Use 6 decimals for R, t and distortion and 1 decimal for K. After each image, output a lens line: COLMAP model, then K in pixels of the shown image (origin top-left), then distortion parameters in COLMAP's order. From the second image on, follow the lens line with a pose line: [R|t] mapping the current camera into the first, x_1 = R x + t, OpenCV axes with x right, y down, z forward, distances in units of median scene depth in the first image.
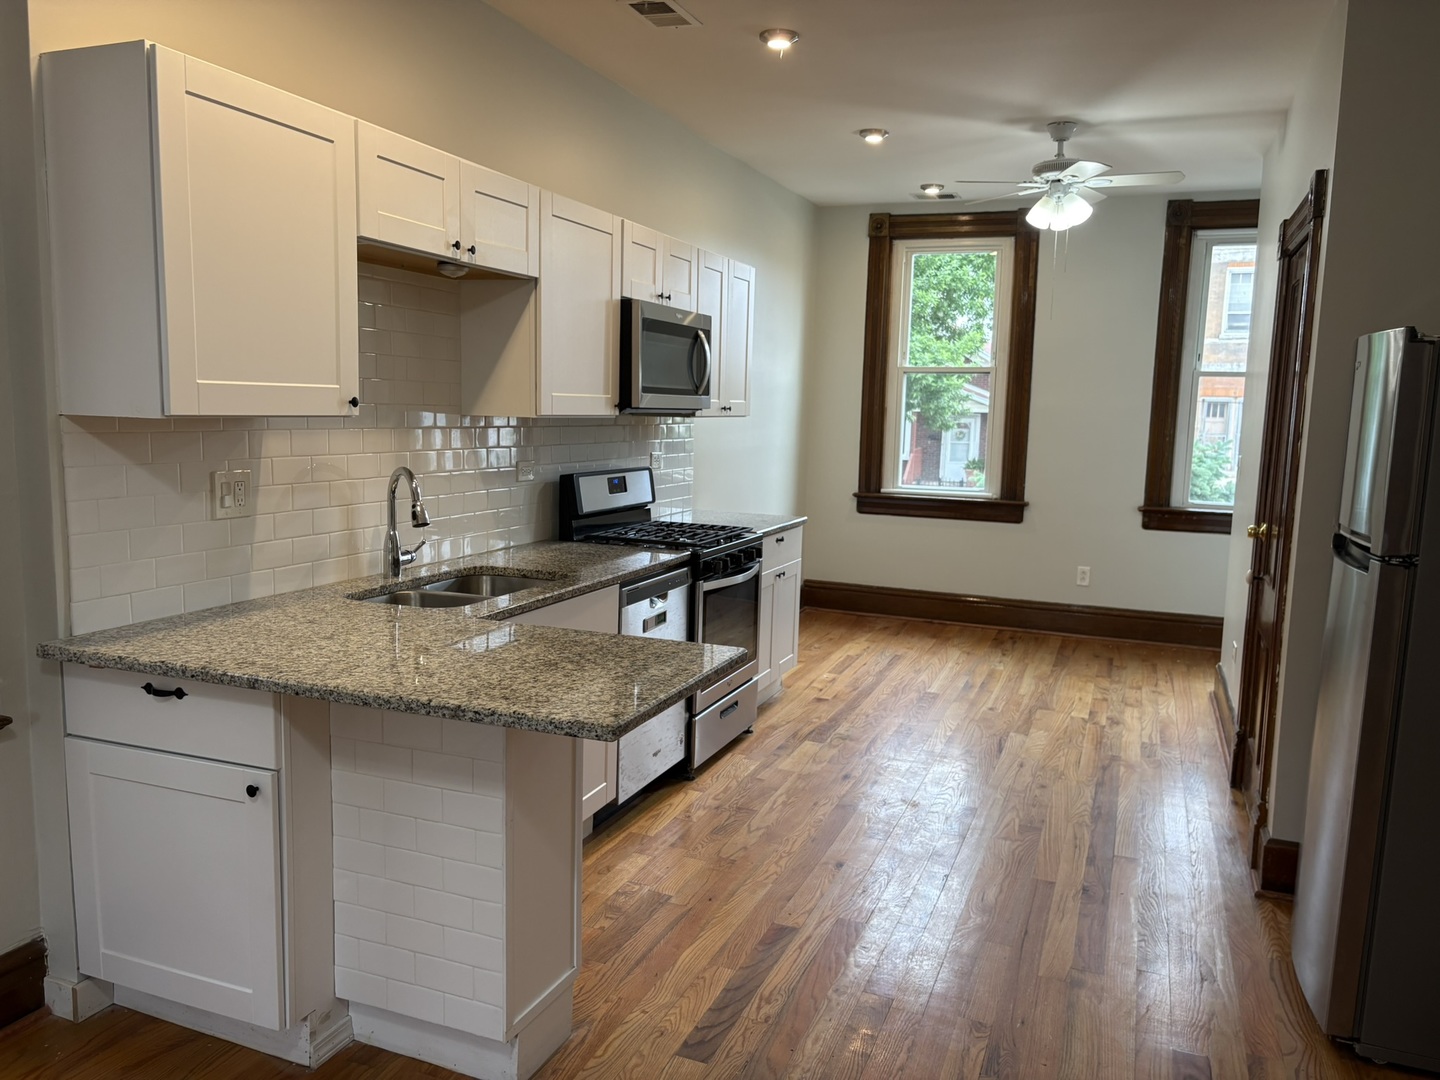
lens RADIAL K [[1079.8, 0, 718.6], [0, 1079.8, 538.0], [0, 0, 1]] dist [0.045005, -0.065024]
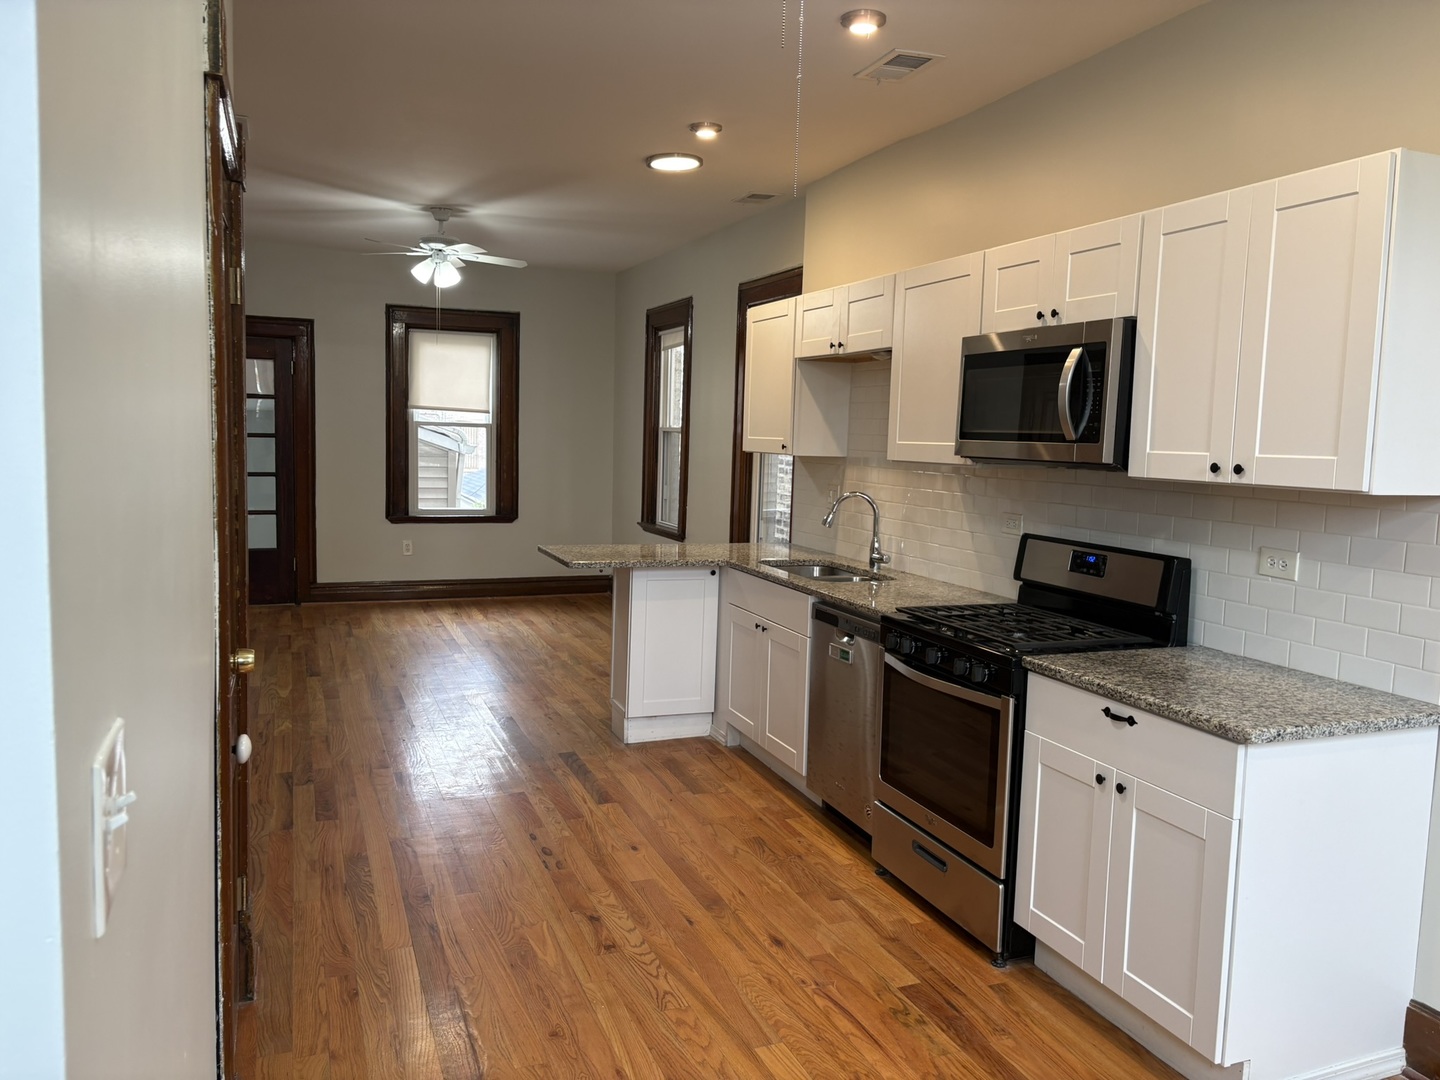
lens RADIAL K [[1079.8, 0, 718.6], [0, 1079.8, 538.0], [0, 0, 1]] dist [0.045005, -0.065024]
pose [[-0.733311, 0.015868, -0.679708, 0.857096], [-0.134629, 0.976543, 0.168043, -0.223963], [0.666431, 0.214736, -0.713974, 1.908695]]
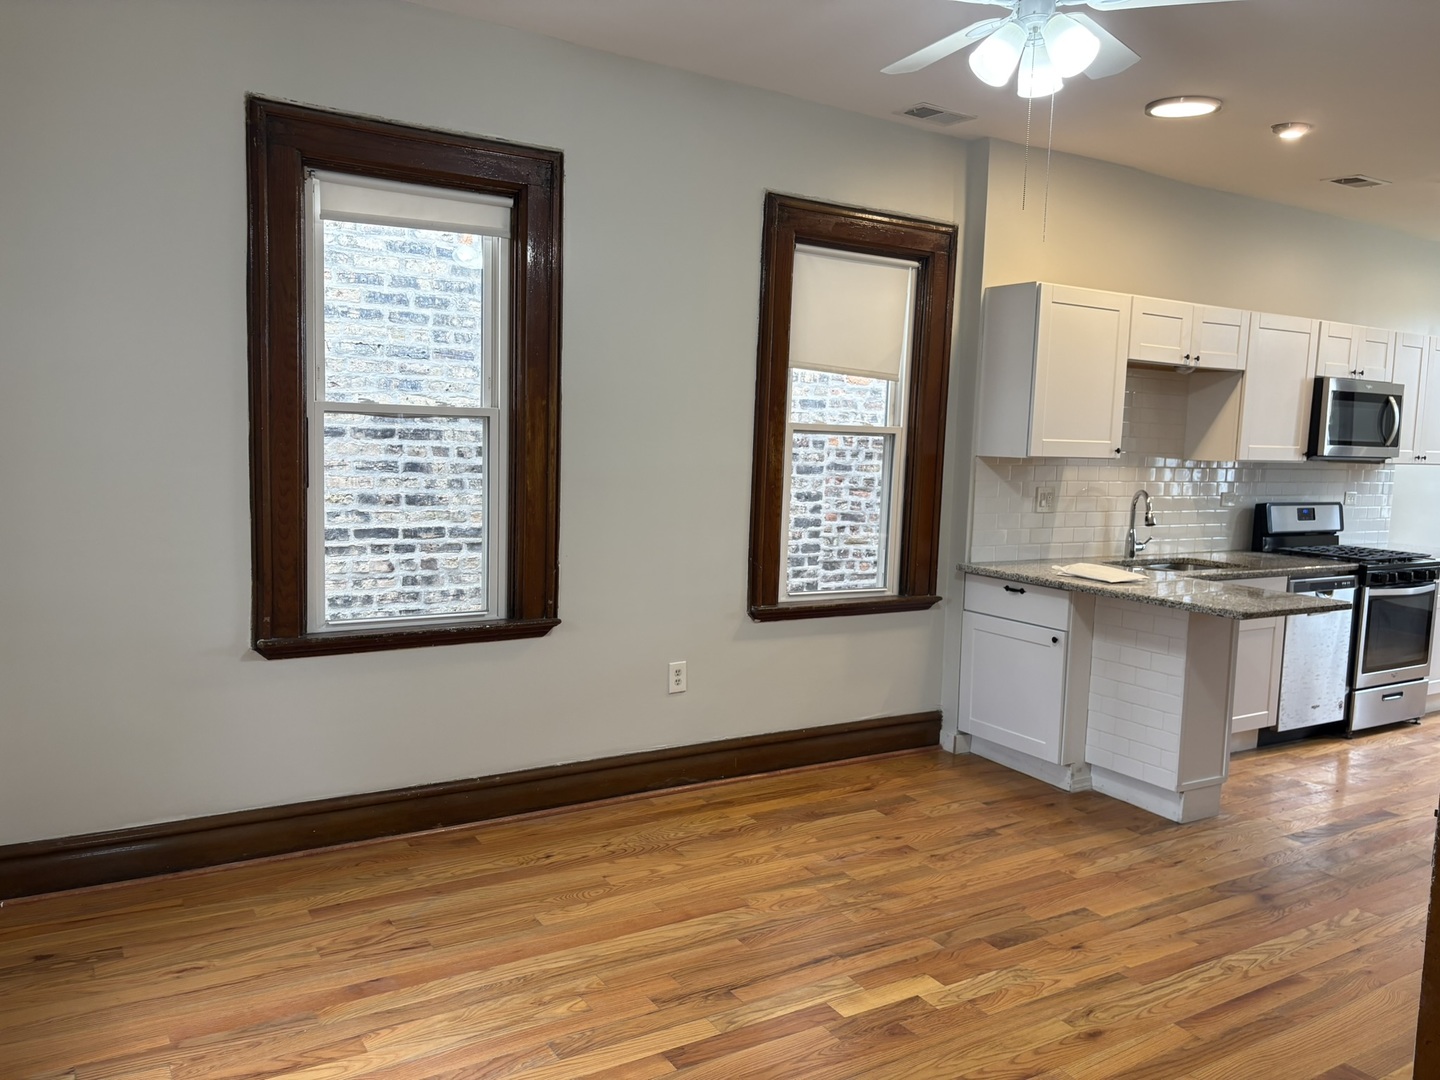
lens RADIAL K [[1079.8, 0, 718.6], [0, 1079.8, 538.0], [0, 0, 1]] dist [0.045005, -0.065024]
pose [[0.795830, 0.060600, -0.602480, 0.190557], [-0.086245, 0.996179, -0.013722, 0.083307], [0.599347, 0.062881, 0.798016, -0.681597]]
